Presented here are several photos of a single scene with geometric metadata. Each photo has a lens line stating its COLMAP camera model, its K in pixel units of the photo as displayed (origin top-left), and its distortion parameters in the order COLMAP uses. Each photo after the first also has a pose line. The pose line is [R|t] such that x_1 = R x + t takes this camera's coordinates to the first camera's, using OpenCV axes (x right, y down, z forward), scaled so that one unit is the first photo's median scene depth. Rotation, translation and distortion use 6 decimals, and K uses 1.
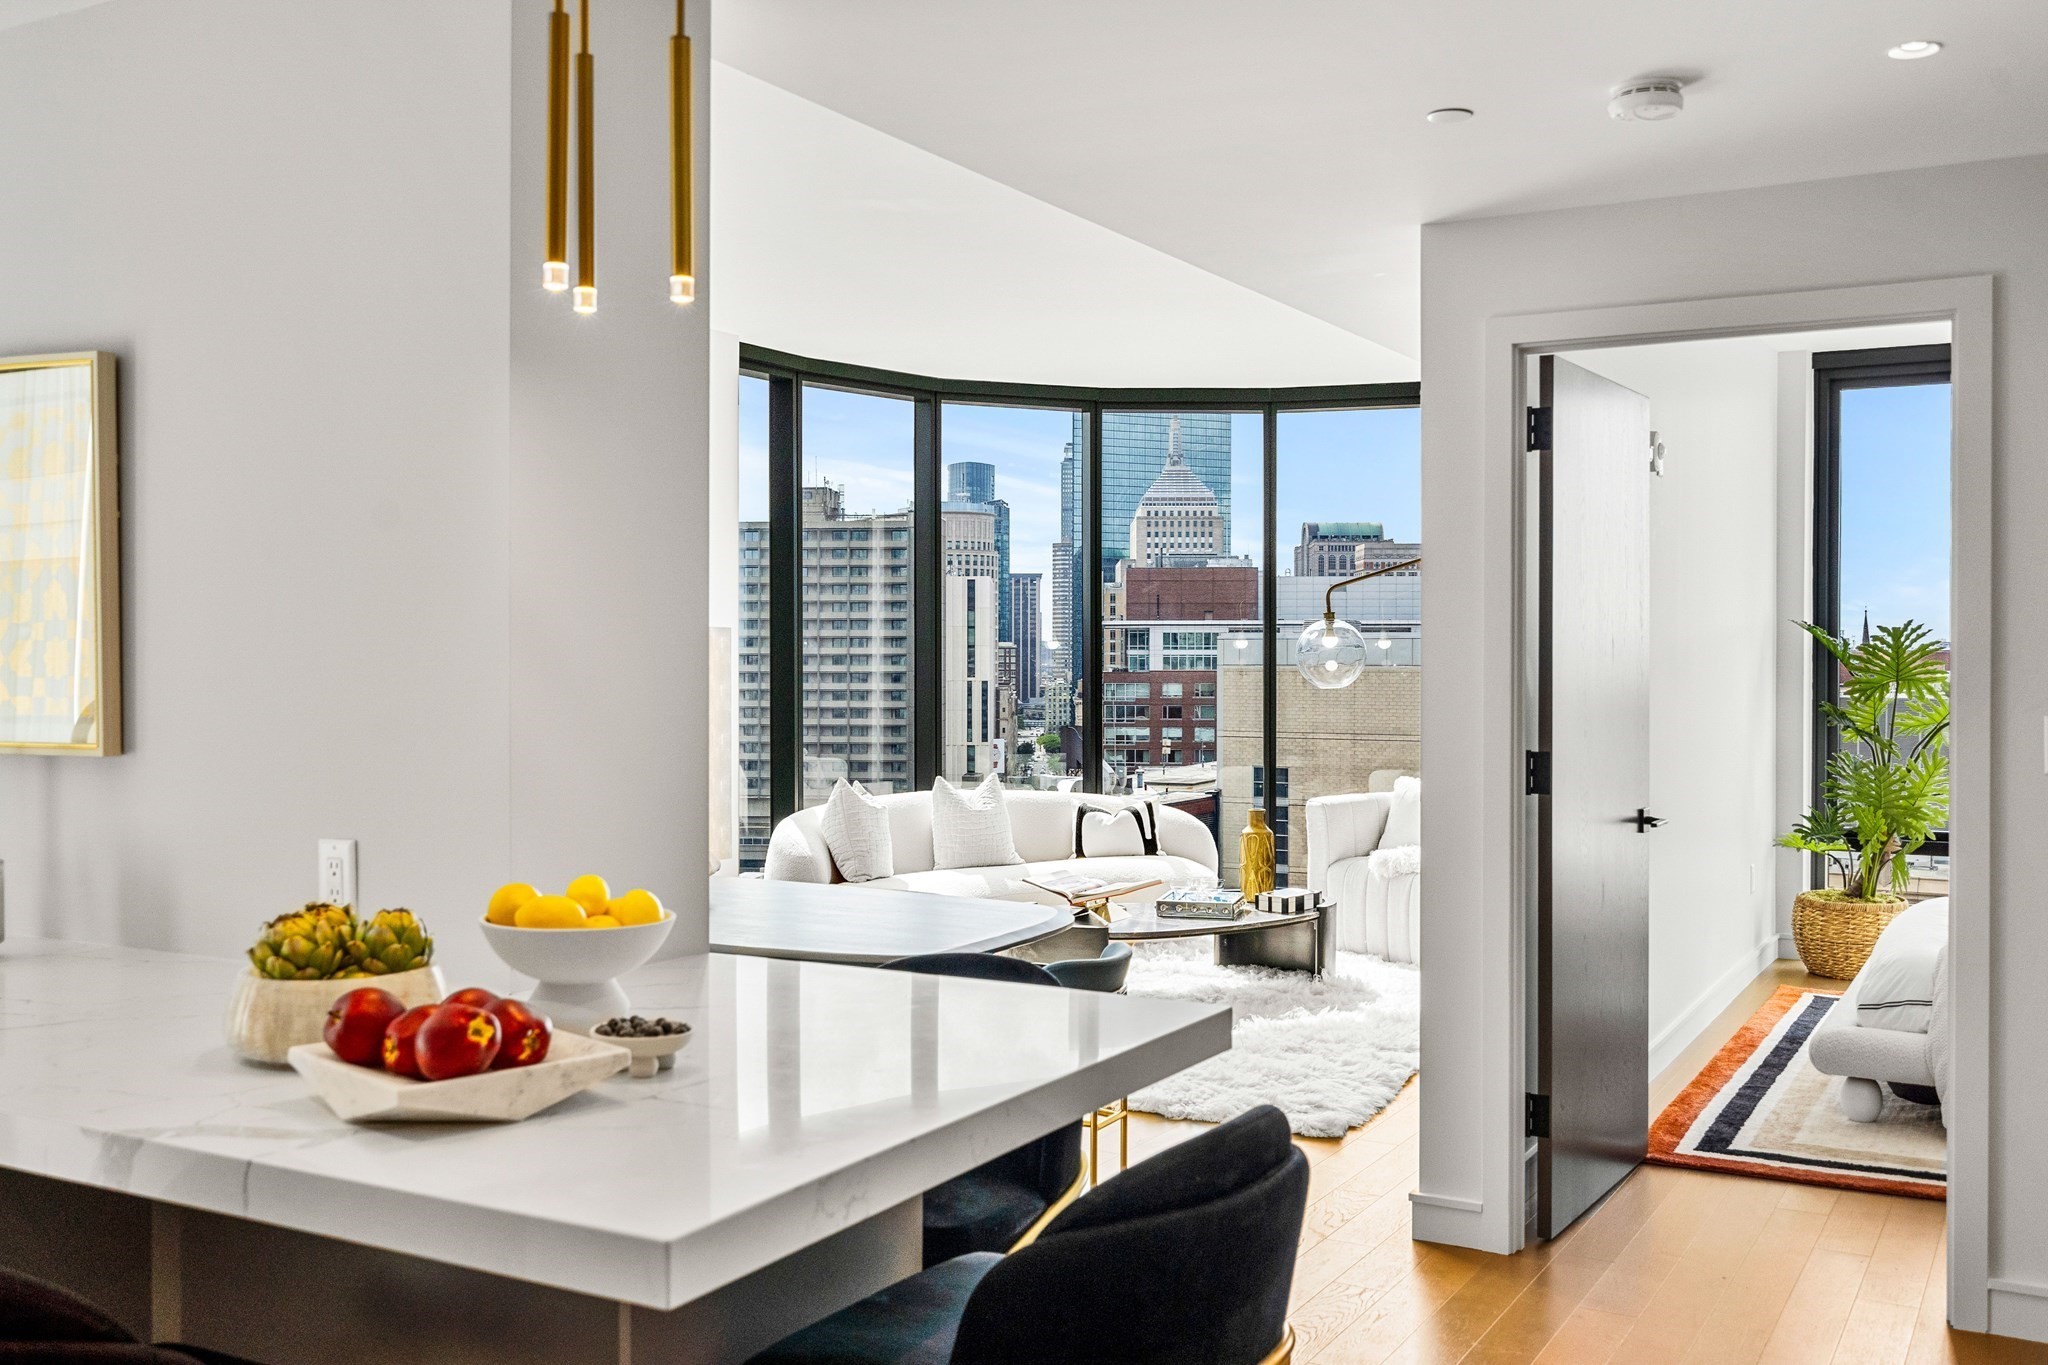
lens RADIAL K [[1915.3, 0, 1024.0], [0, 1915.3, 682.5], [0, 0, 1]] dist [-0.004162, 0.007222]
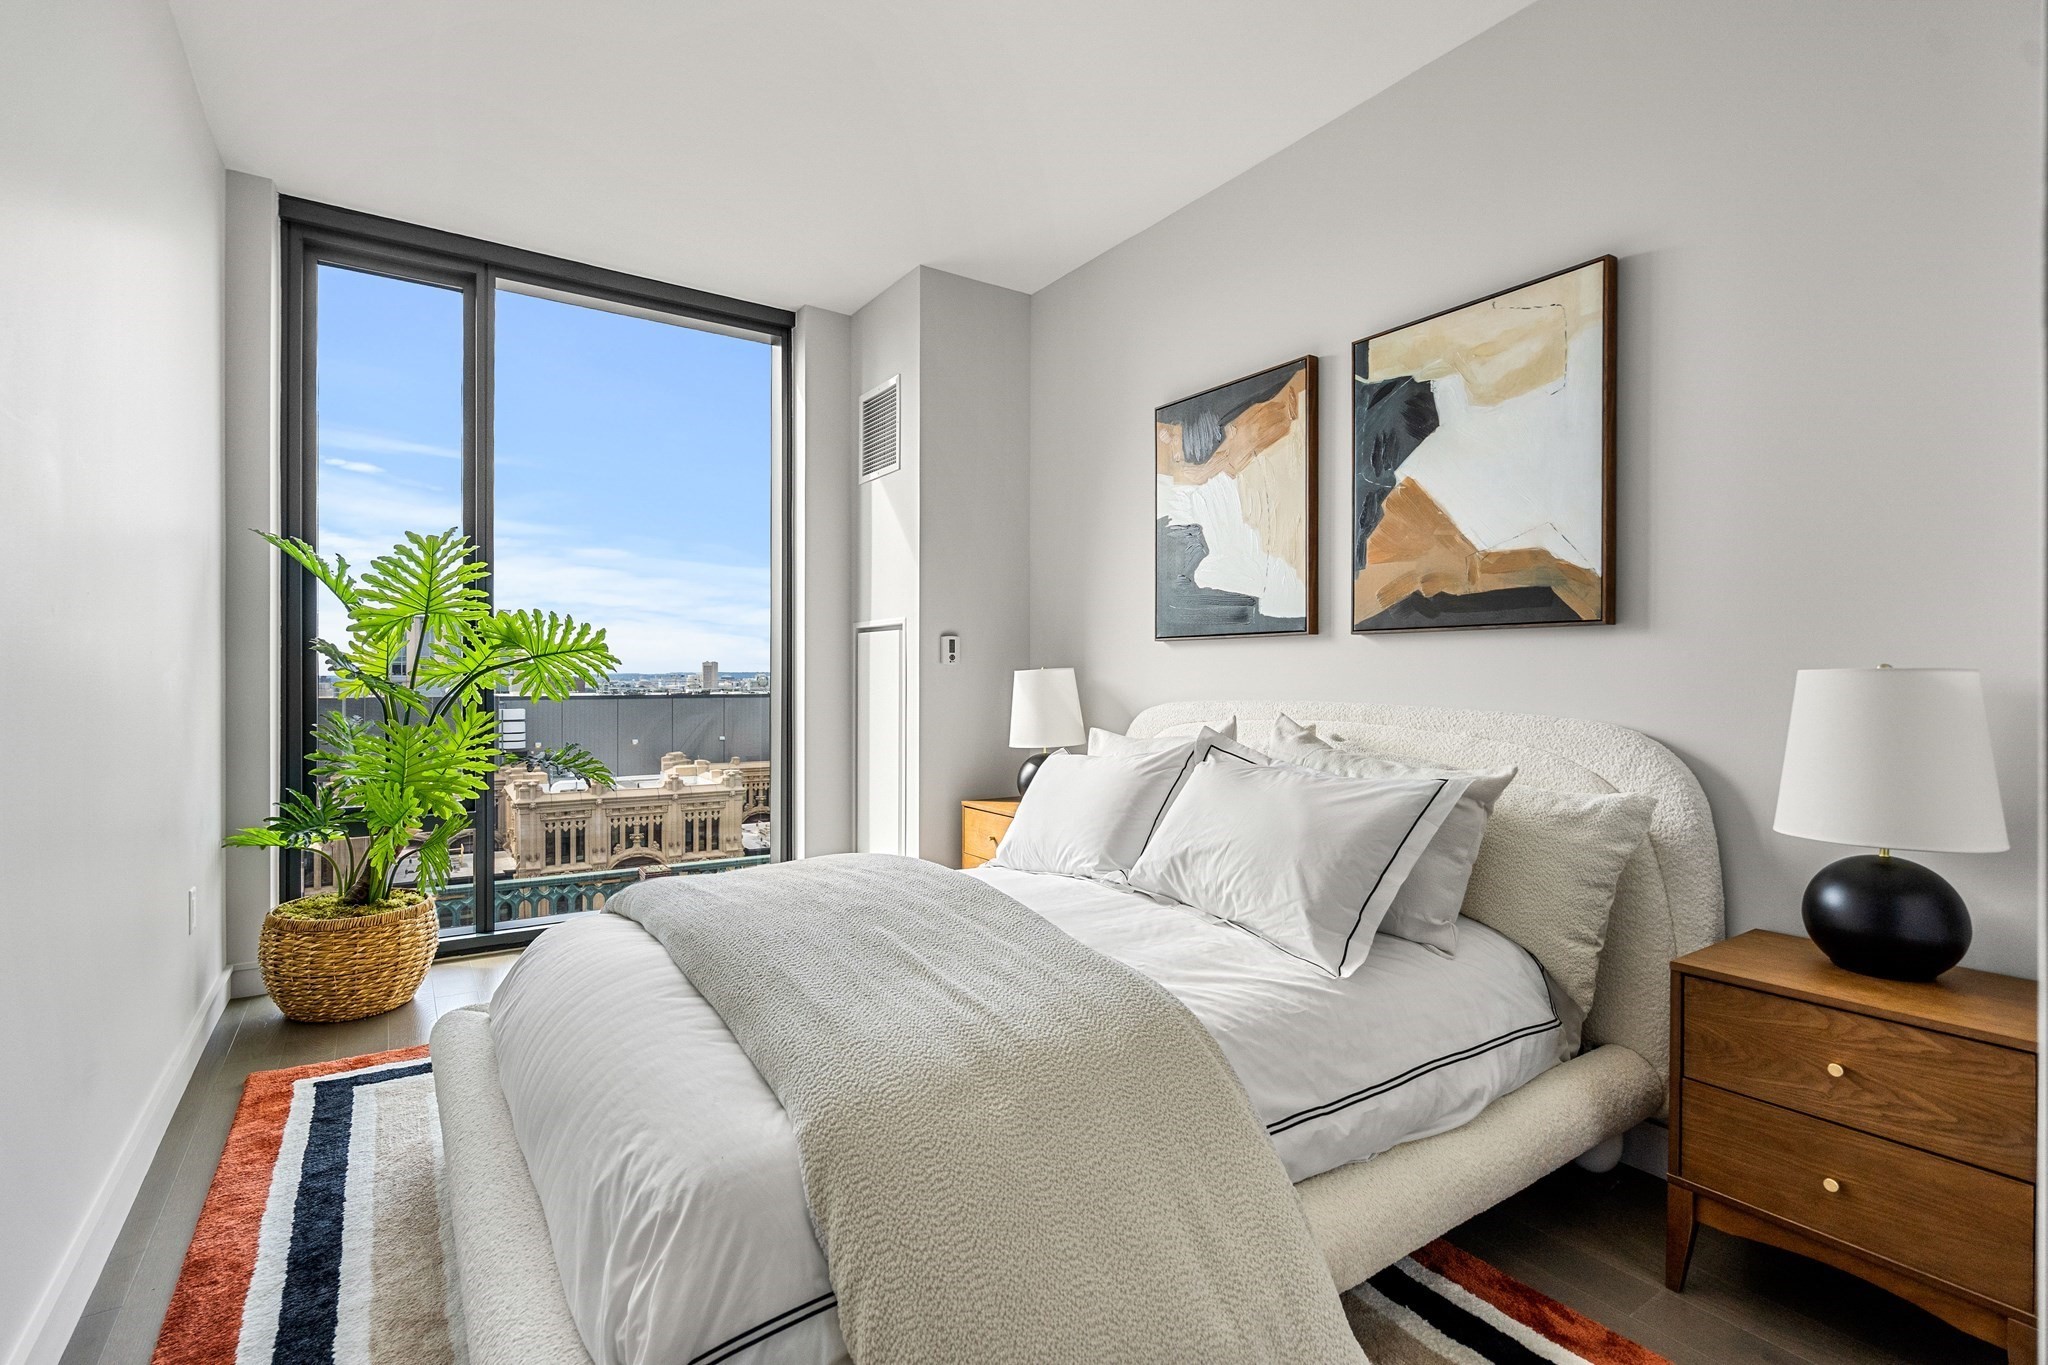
lens RADIAL K [[943.7, 0, 1017.9], [0, 943.7, 671.1], [0, 0, 1]] dist [-0.001009, -0.000188]
pose [[0.452579, -0.004357, 0.891713, 0.222051], [0.015681, 0.999872, -0.003073, 0.025936], [-0.891586, 0.015374, 0.452590, 0.602809]]
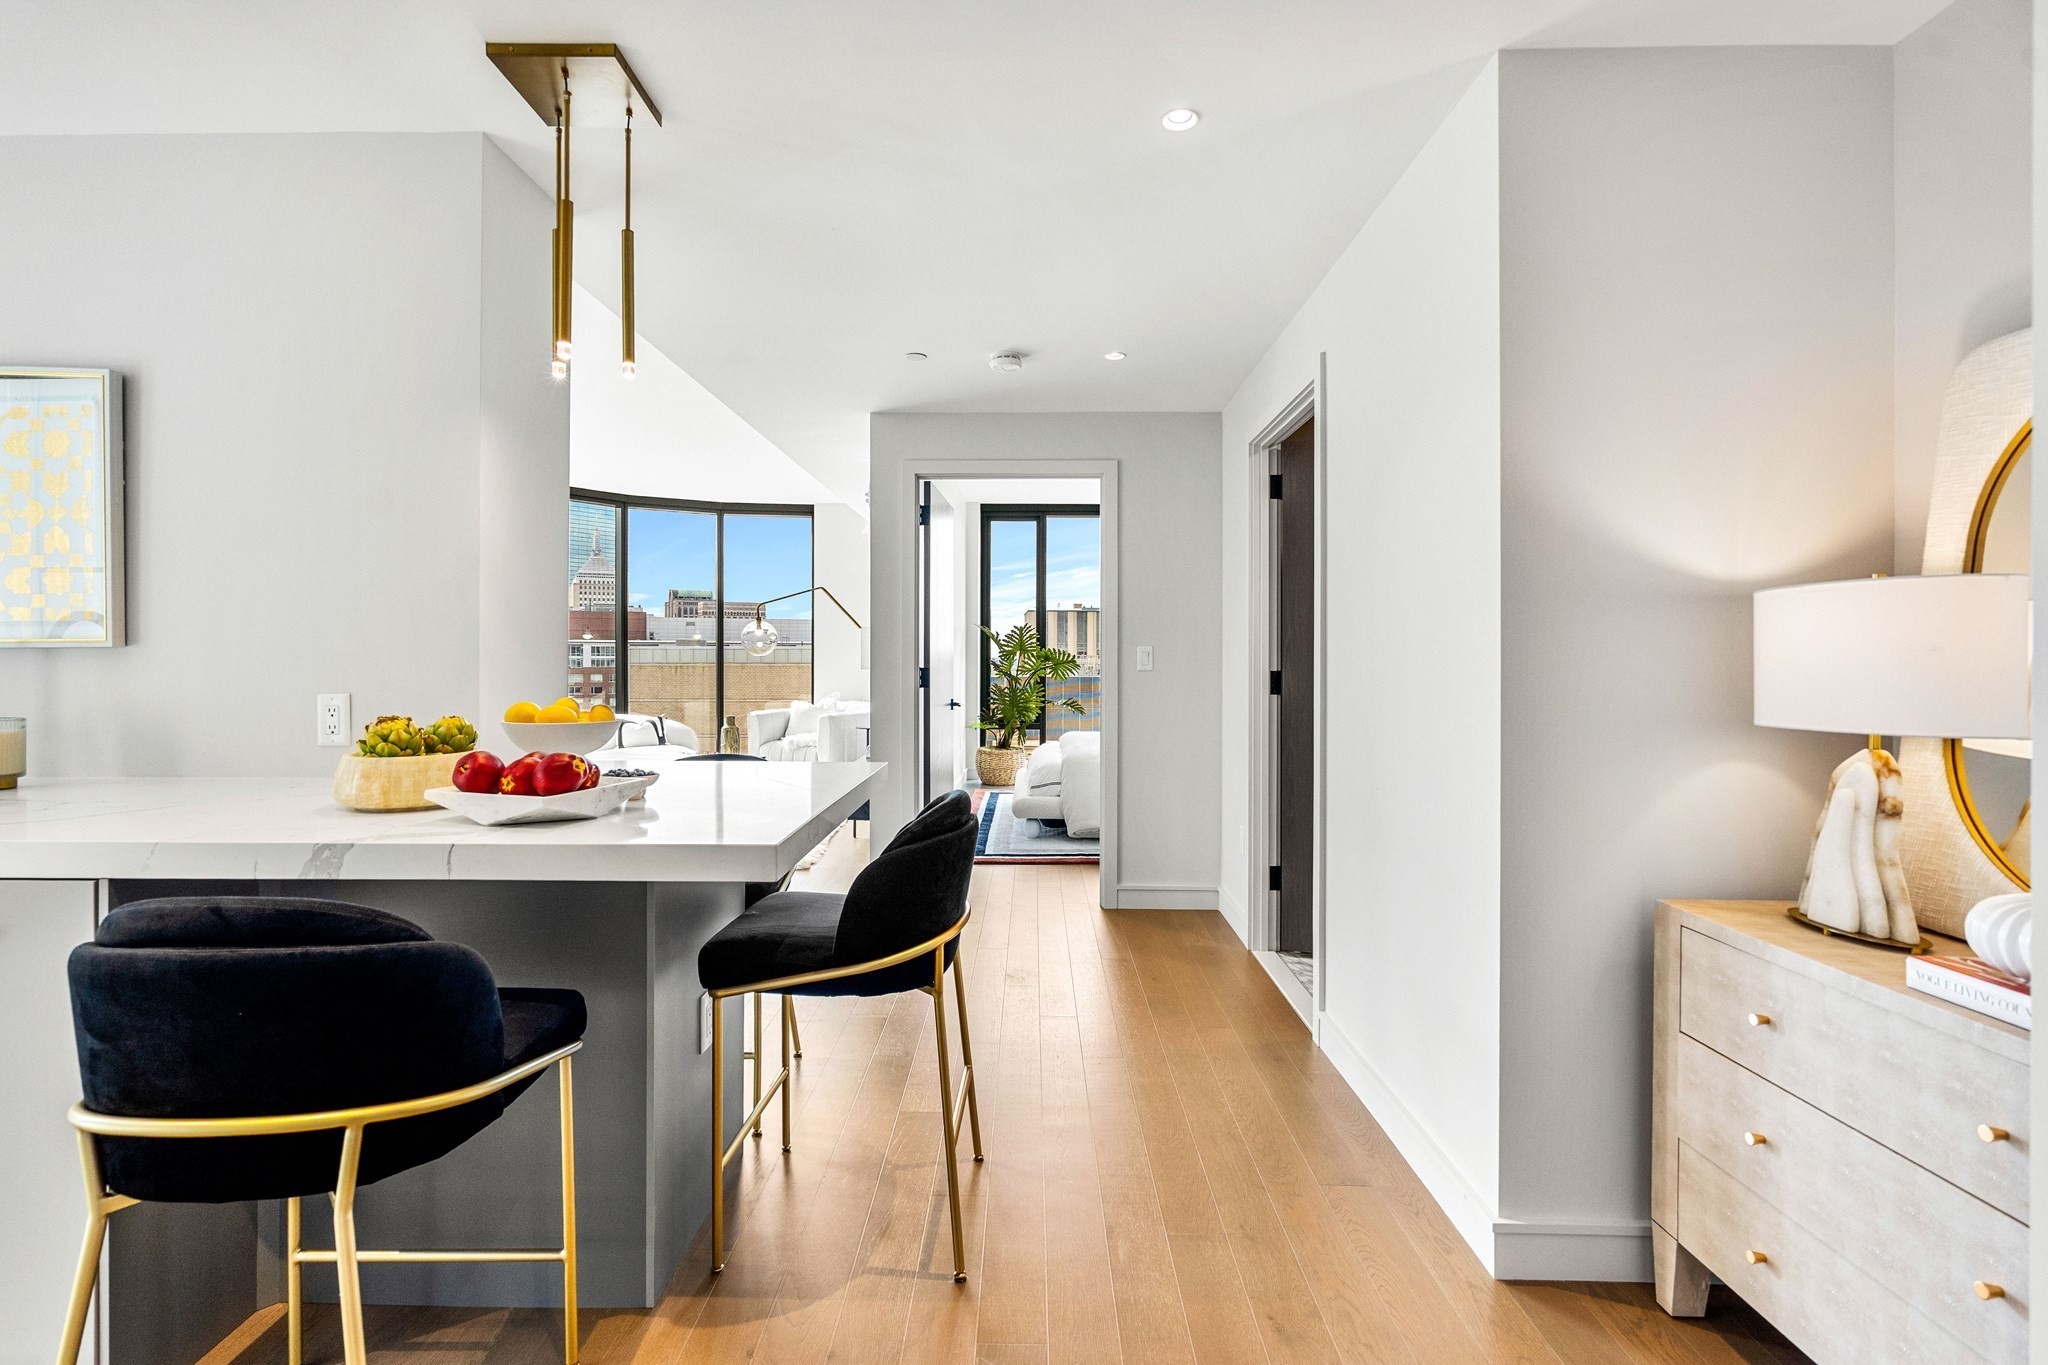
lens RADIAL K [[956.4, 0, 1025.6], [0, 956.4, 667.8], [0, 0, 1]] dist [-0.002771, 0.000172]
pose [[0.875755, -0.005574, 0.482723, -0.080296], [0.008482, 0.999957, -0.003842, 0.022950], [-0.482680, 0.007459, 0.875765, 0.008699]]
